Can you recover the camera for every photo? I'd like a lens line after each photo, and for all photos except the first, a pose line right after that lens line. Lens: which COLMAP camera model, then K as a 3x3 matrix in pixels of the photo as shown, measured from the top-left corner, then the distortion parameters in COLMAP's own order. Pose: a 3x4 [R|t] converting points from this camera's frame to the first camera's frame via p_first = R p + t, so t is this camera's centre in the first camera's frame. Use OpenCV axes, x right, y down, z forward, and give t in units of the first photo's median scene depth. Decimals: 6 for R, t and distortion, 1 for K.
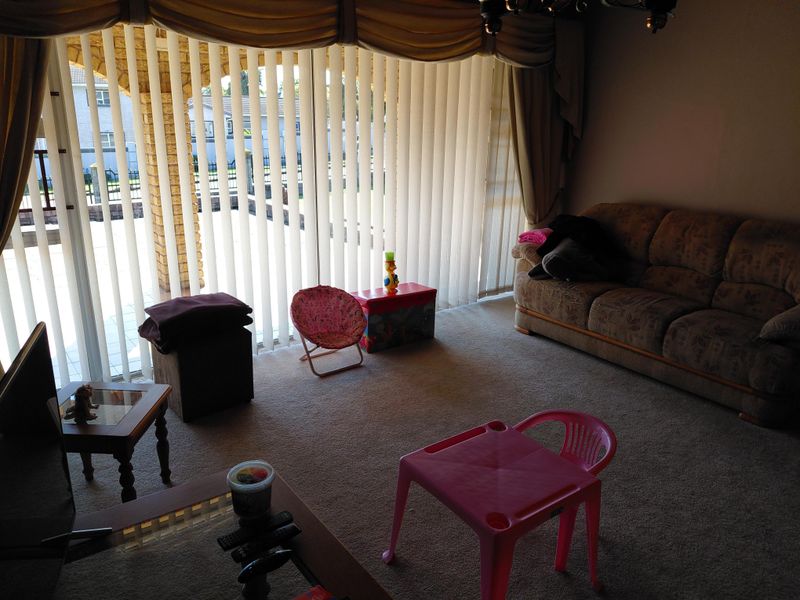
lens RADIAL K [[591.4, 0, 400.0], [0, 591.4, 300.0], [0, 0, 1]] dist [0.081974, -0.135294]
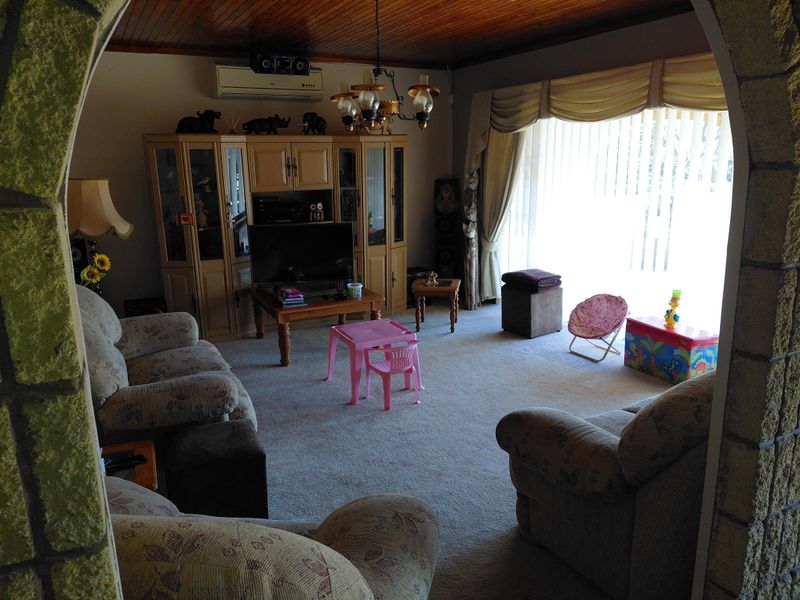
lens RADIAL K [[591.4, 0, 400.0], [0, 591.4, 300.0], [0, 0, 1]] dist [0.081974, -0.135294]
pose [[-0.167826, 0.204827, -0.964303, 1.182247], [-0.288421, 0.925174, 0.246712, -0.198344], [0.942681, 0.319530, -0.096192, 0.696218]]
